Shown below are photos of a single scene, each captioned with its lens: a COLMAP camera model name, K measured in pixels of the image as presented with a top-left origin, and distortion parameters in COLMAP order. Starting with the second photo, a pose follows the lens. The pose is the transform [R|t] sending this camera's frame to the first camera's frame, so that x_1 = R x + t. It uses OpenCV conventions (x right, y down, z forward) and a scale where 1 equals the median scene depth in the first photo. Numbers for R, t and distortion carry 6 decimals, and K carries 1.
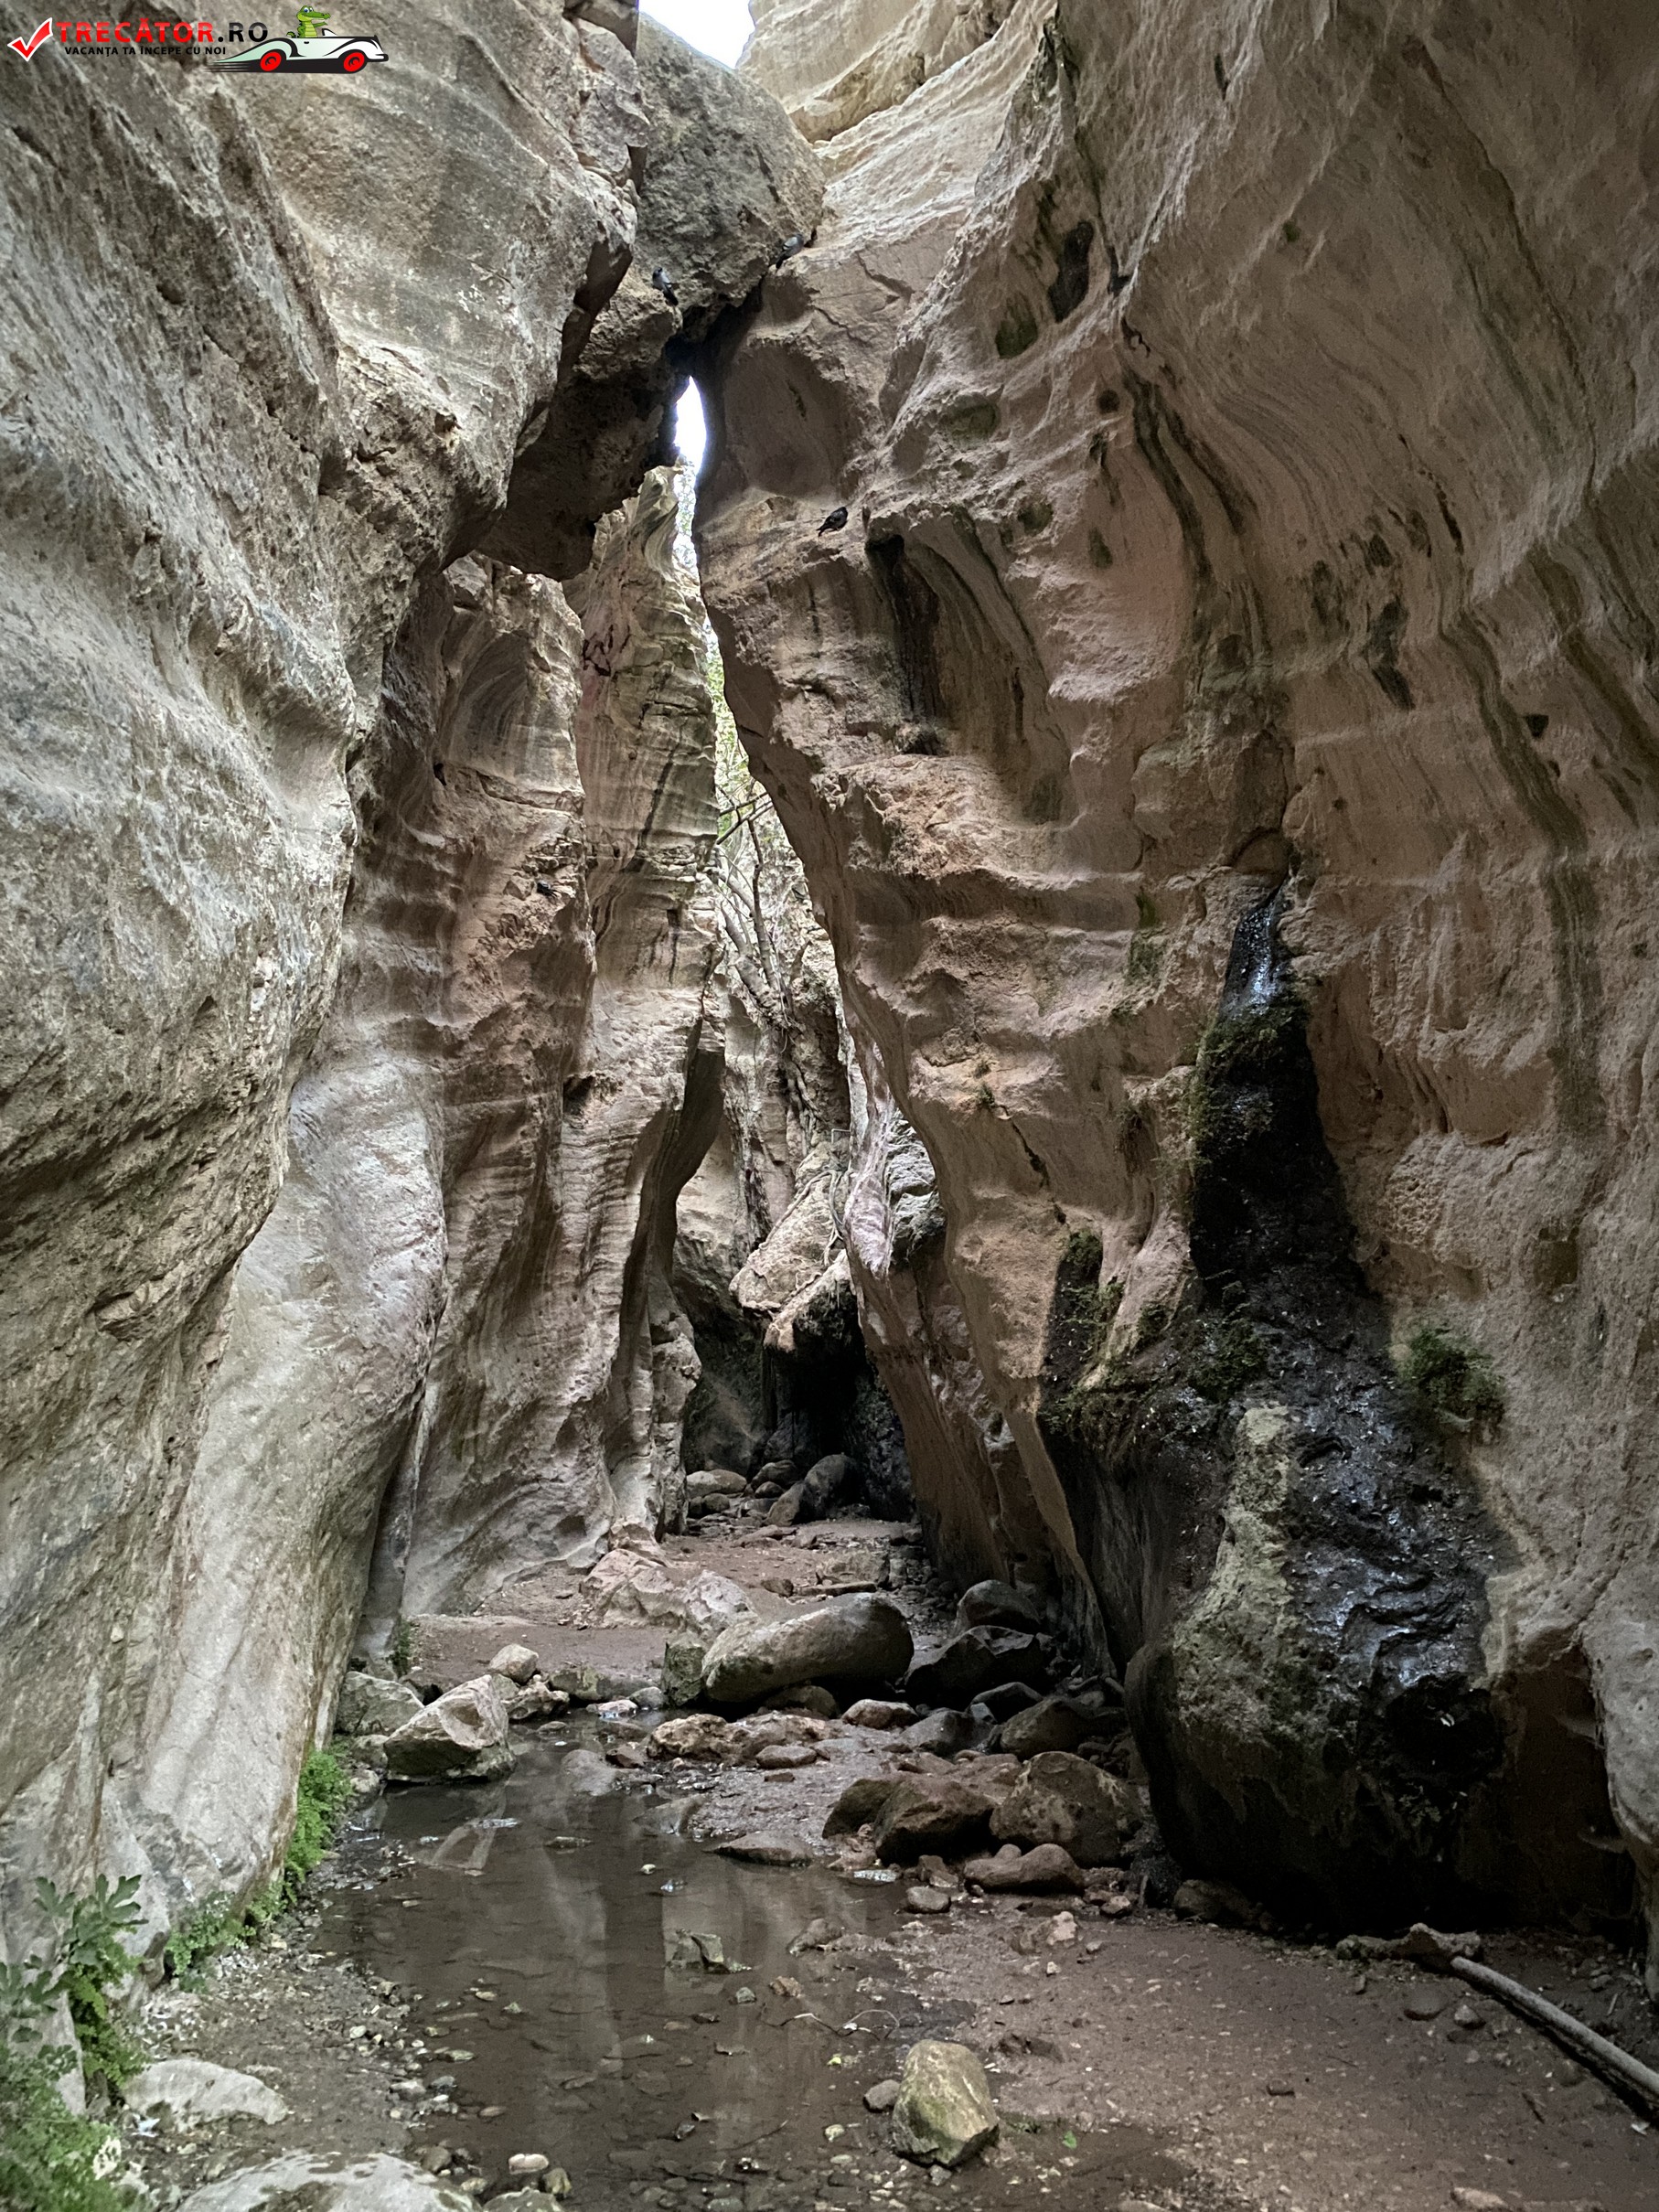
lens RADIAL K [[1675.3, 0, 815.8], [0, 1675.3, 1067.1], [0, 0, 1]] dist [0.062425, -0.063953]
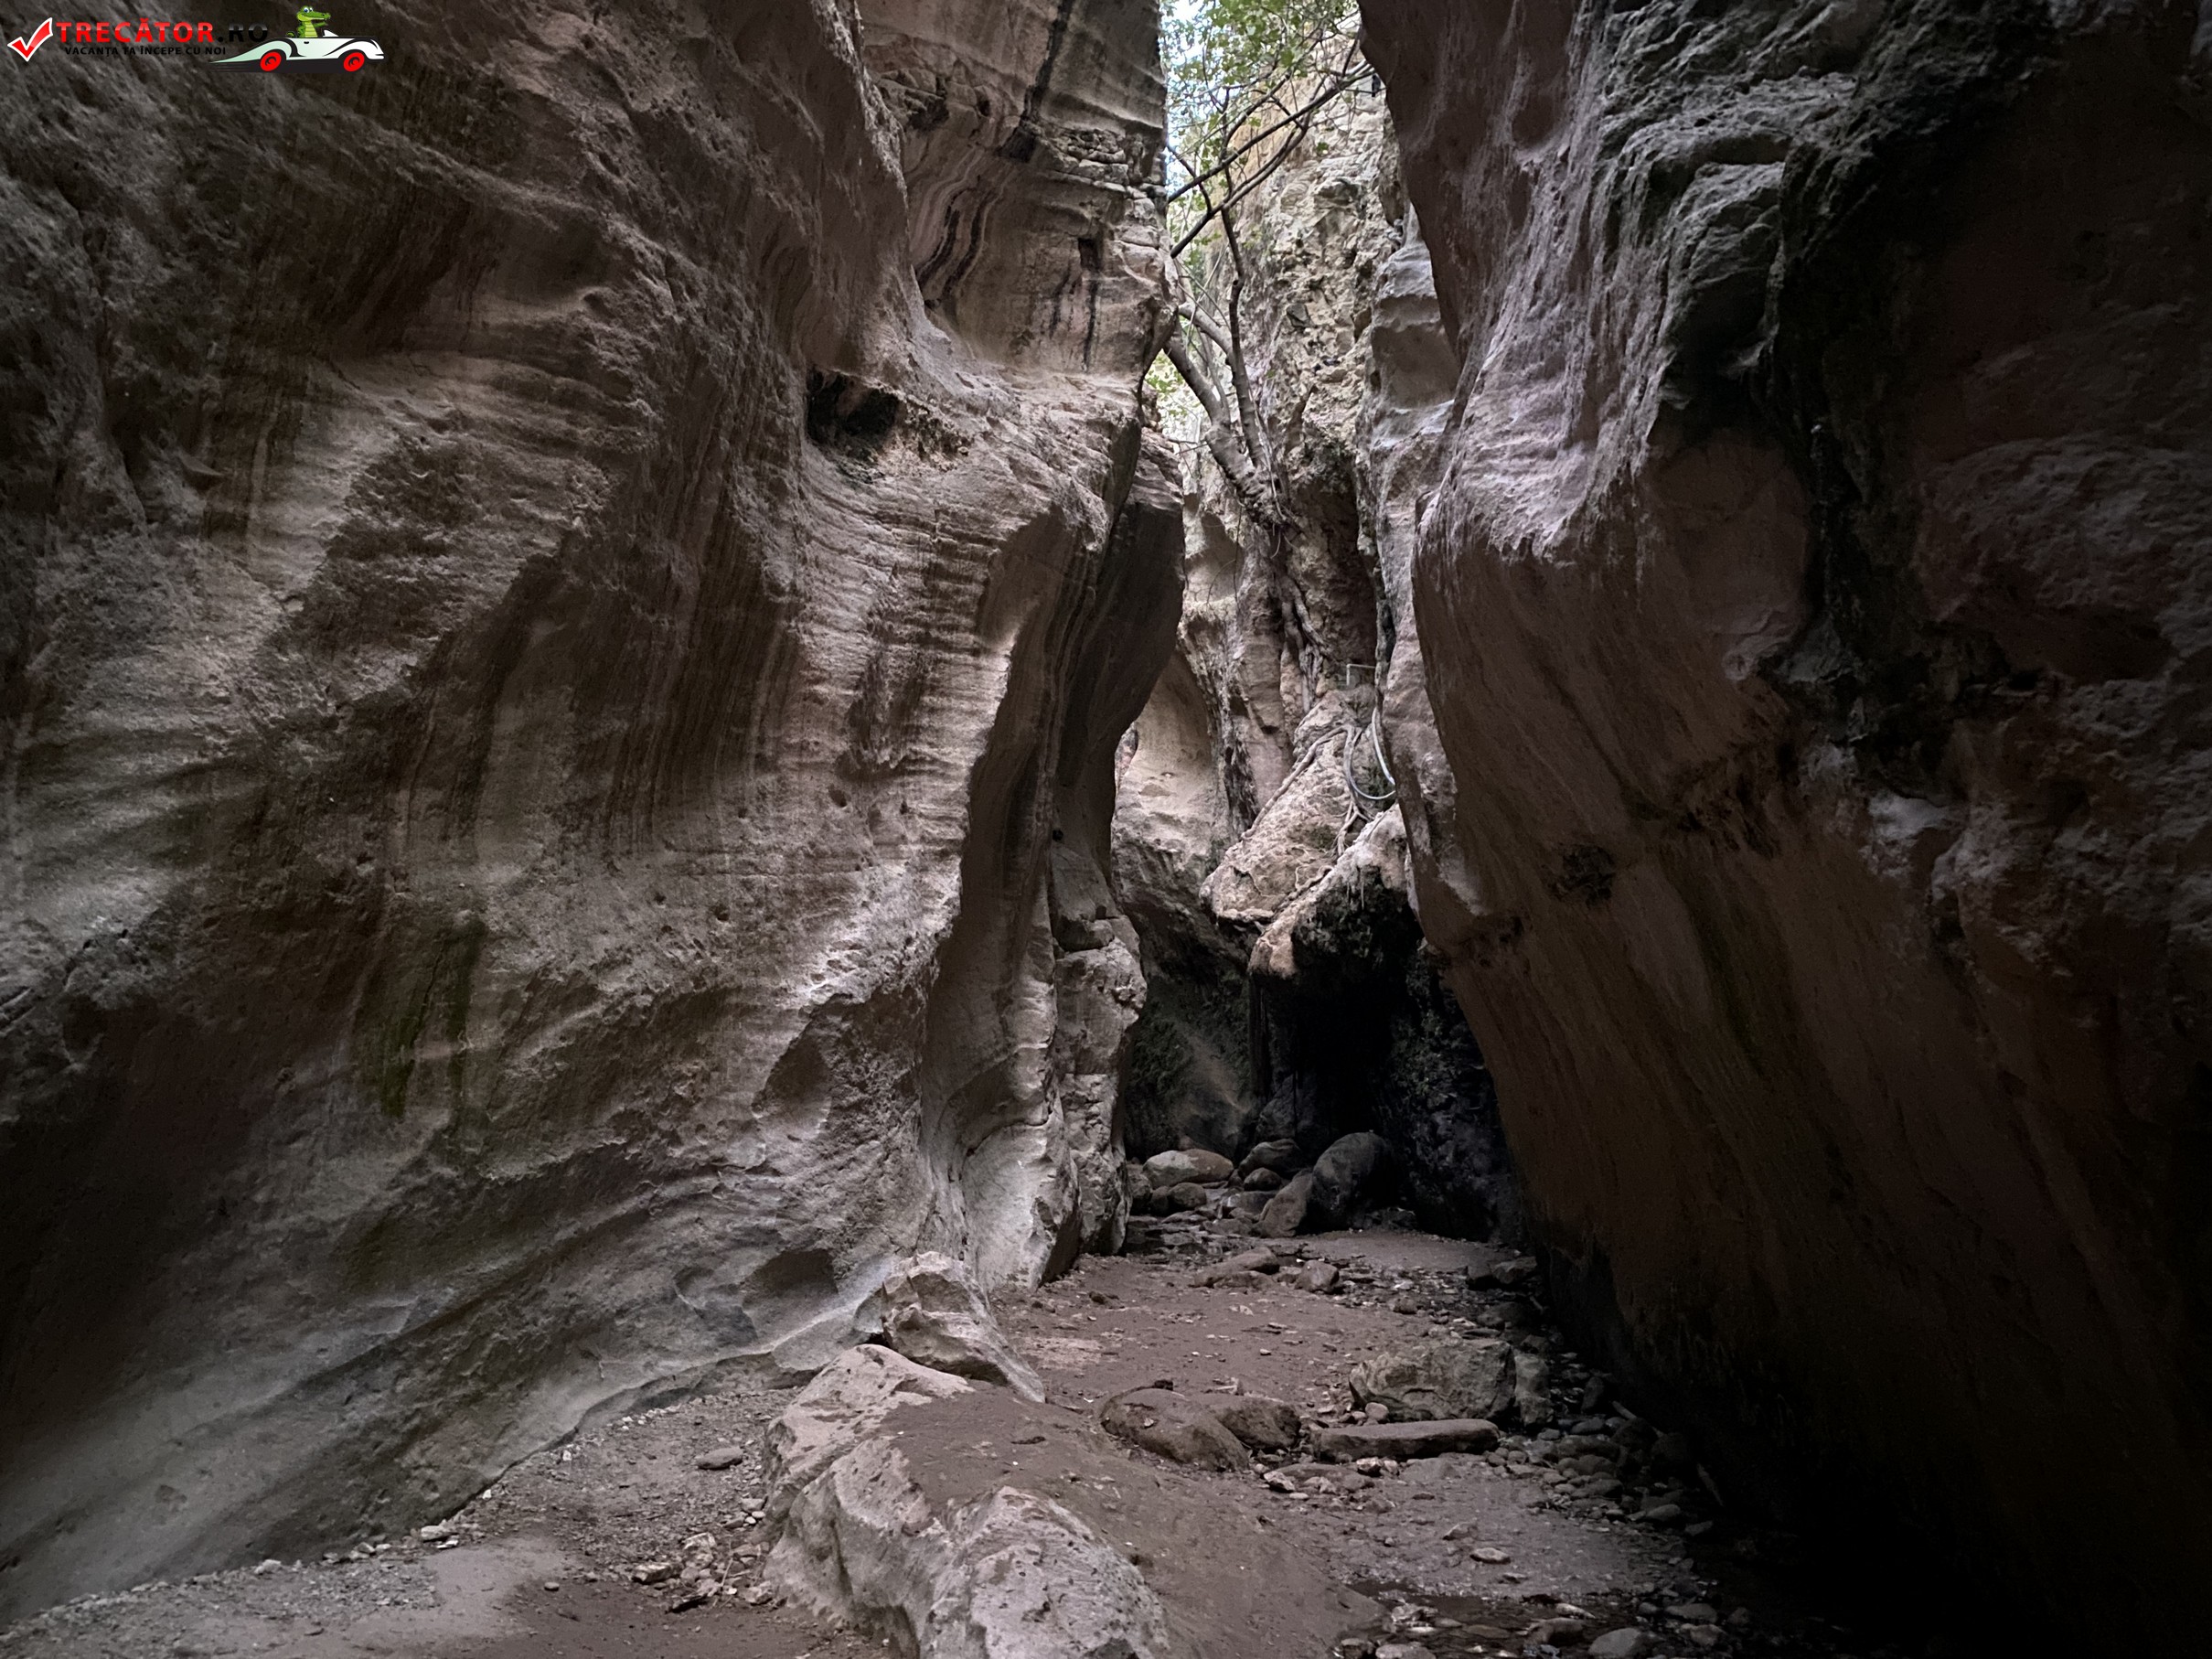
lens RADIAL K [[1675.3, 0, 1074.7], [0, 1675.3, 830.1], [0, 0, 1]] dist [0.062425, -0.063953]
pose [[0.989898, -0.007807, -0.141563, -0.008188], [0.014599, 0.998788, 0.047000, 0.139664], [0.141025, -0.048592, 0.988813, 0.592287]]
